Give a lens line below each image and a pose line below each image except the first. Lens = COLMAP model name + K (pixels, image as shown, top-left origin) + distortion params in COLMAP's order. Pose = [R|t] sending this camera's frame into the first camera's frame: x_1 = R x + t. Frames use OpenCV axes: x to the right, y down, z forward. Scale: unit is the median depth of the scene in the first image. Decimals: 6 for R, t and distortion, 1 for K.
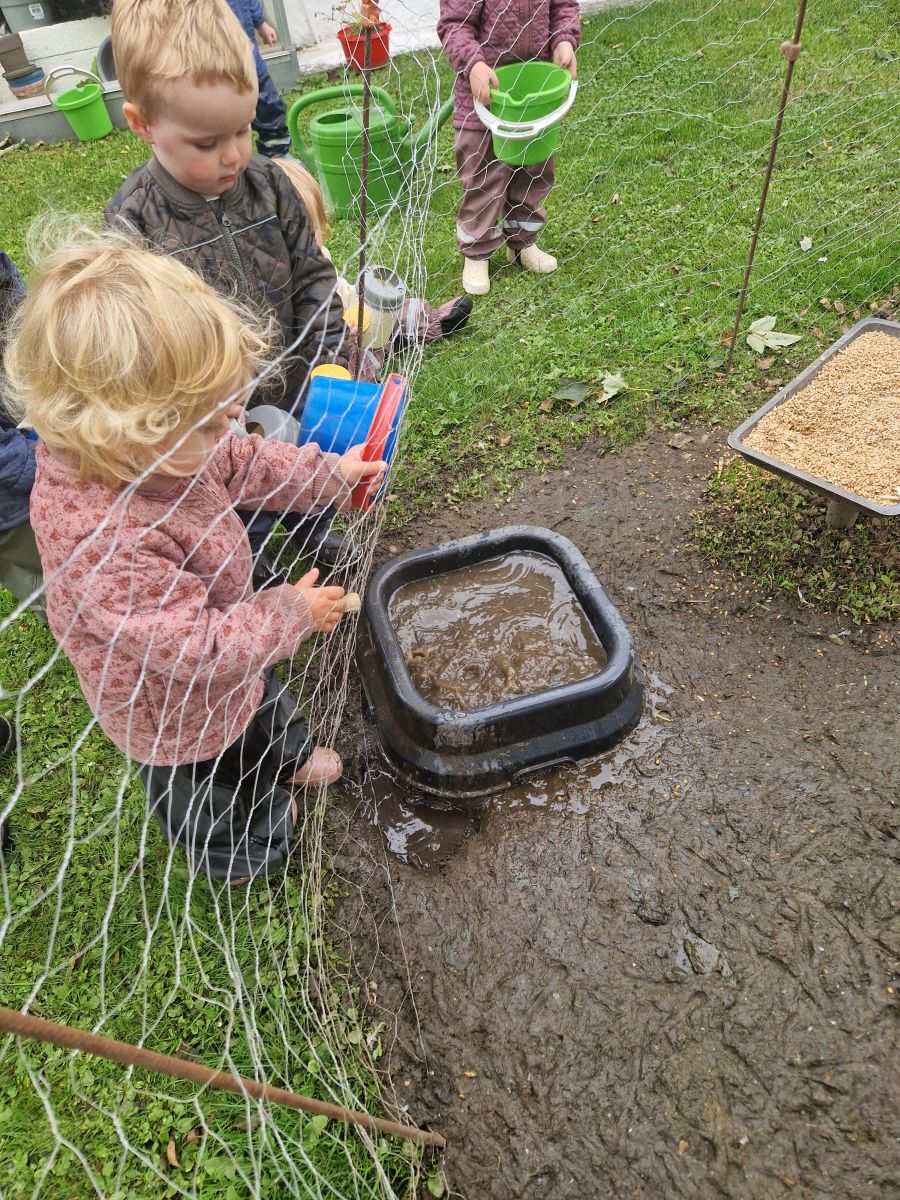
lens RADIAL K [[797.6, 0, 442.2], [0, 797.6, 597.9], [0, 0, 1]] dist [0.081918, -0.065023]
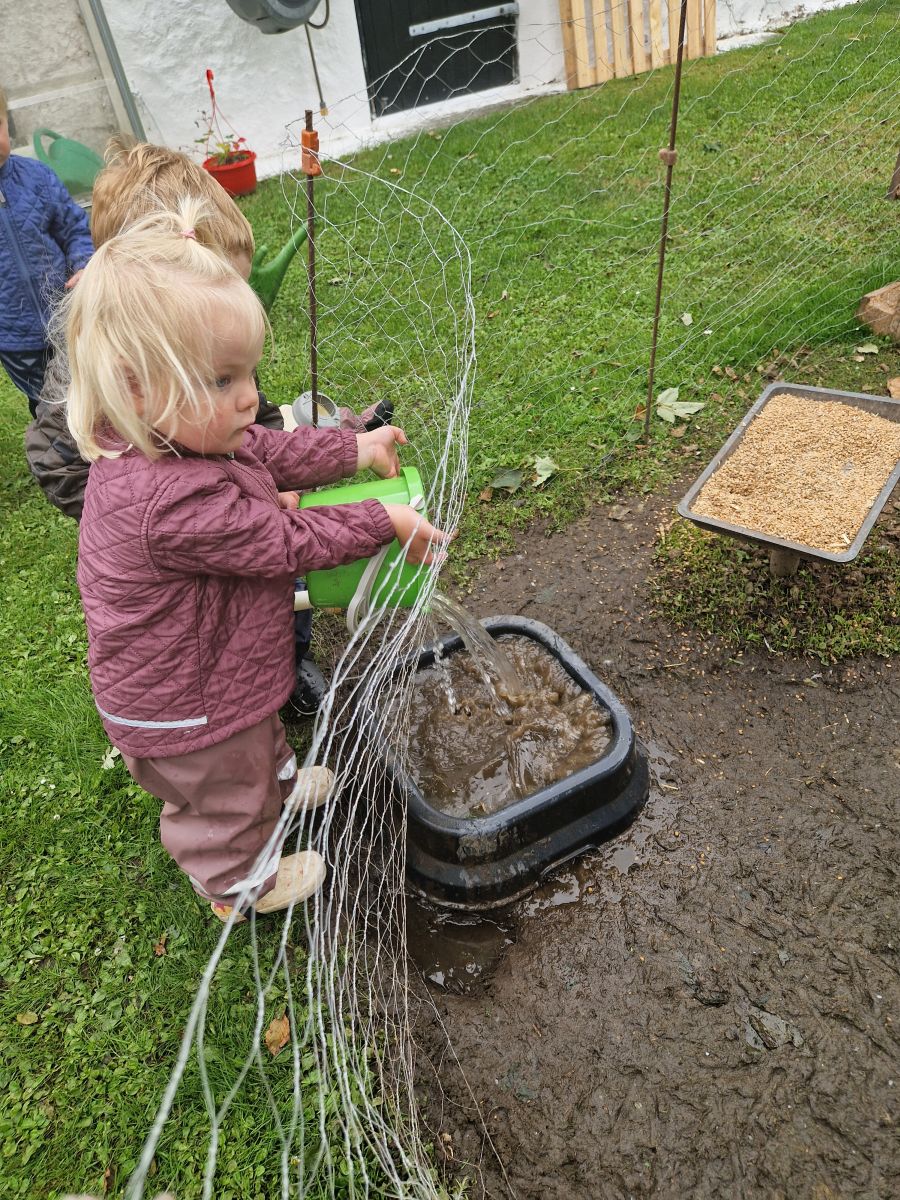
lens RADIAL K [[797.6, 0, 450.8], [0, 797.6, 605.4], [0, 0, 1]] dist [0.081918, -0.065023]
pose [[0.981510, -0.143780, 0.126352, -0.084355], [0.154585, 0.984712, -0.080285, -0.034450], [-0.112877, 0.098333, 0.988731, 0.012696]]
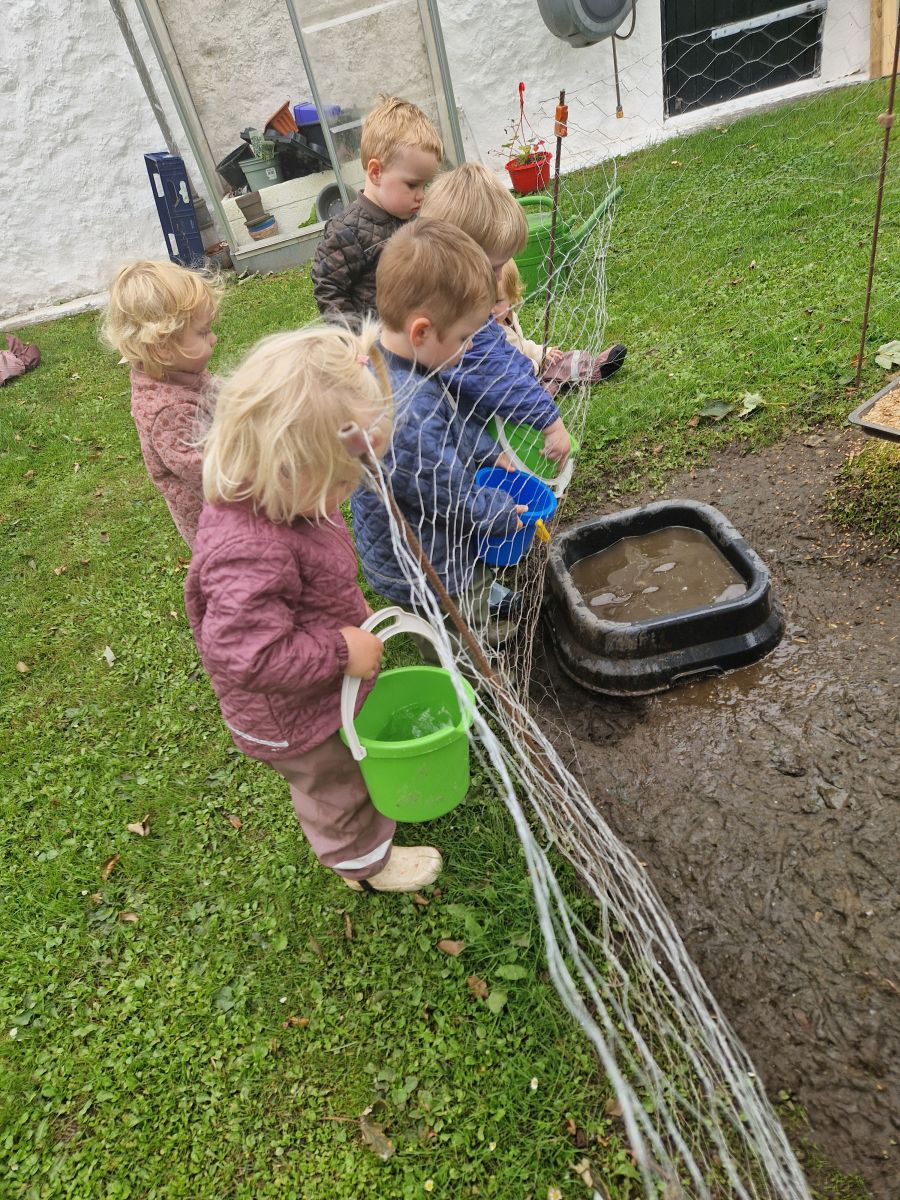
lens RADIAL K [[797.6, 0, 450.7], [0, 797.6, 603.9], [0, 0, 1]] dist [0.081918, -0.065023]
pose [[0.984937, -0.012289, -0.172479, -0.028762], [-0.008372, 0.992913, -0.118552, 0.229725], [0.172713, 0.118210, 0.977853, -0.261226]]
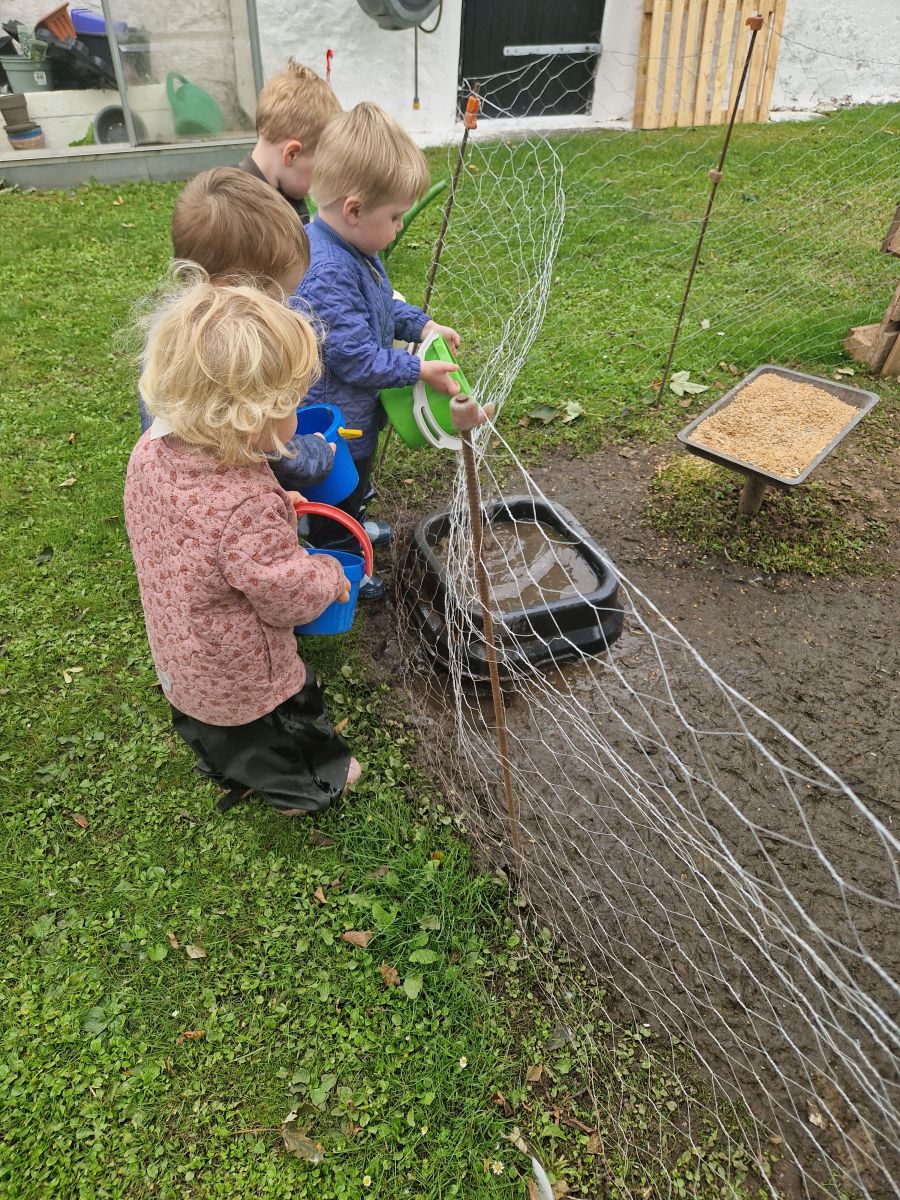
lens RADIAL K [[797.6, 0, 444.2], [0, 797.6, 593.3], [0, 0, 1]] dist [0.081918, -0.065023]
pose [[0.987801, 0.033243, 0.152130, -0.236822], [-0.016929, 0.994082, -0.107302, 0.221774], [-0.154797, 0.103418, 0.982519, -0.258602]]
